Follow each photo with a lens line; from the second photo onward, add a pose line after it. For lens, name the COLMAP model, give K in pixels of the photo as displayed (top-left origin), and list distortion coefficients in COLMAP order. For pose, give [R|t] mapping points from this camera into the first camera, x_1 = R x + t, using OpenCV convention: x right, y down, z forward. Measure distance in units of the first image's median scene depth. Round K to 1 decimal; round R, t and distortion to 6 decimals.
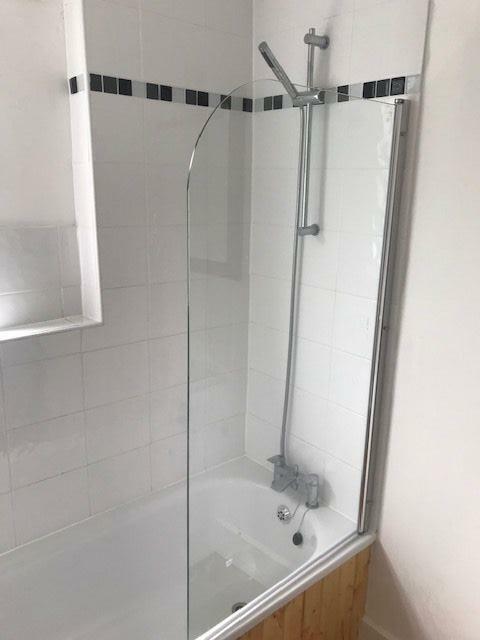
lens RADIAL K [[523.0, 0, 238.3], [0, 523.0, 319.5], [0, 0, 1]] dist [0.008693, 0.010874]
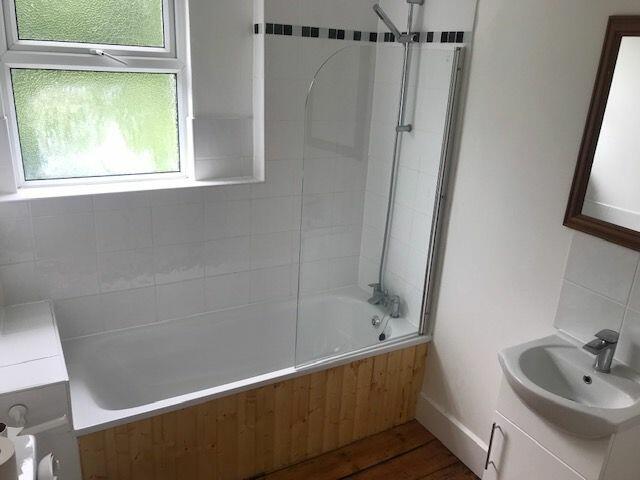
lens RADIAL K [[523.0, 0, 321.0], [0, 523.0, 239.3], [0, 0, 1]] dist [0.008693, 0.010874]
pose [[0.981121, 0.089401, -0.171490, 0.184607], [-0.076282, 0.993739, 0.081635, 0.037020], [0.177714, -0.067012, 0.981798, -0.502182]]
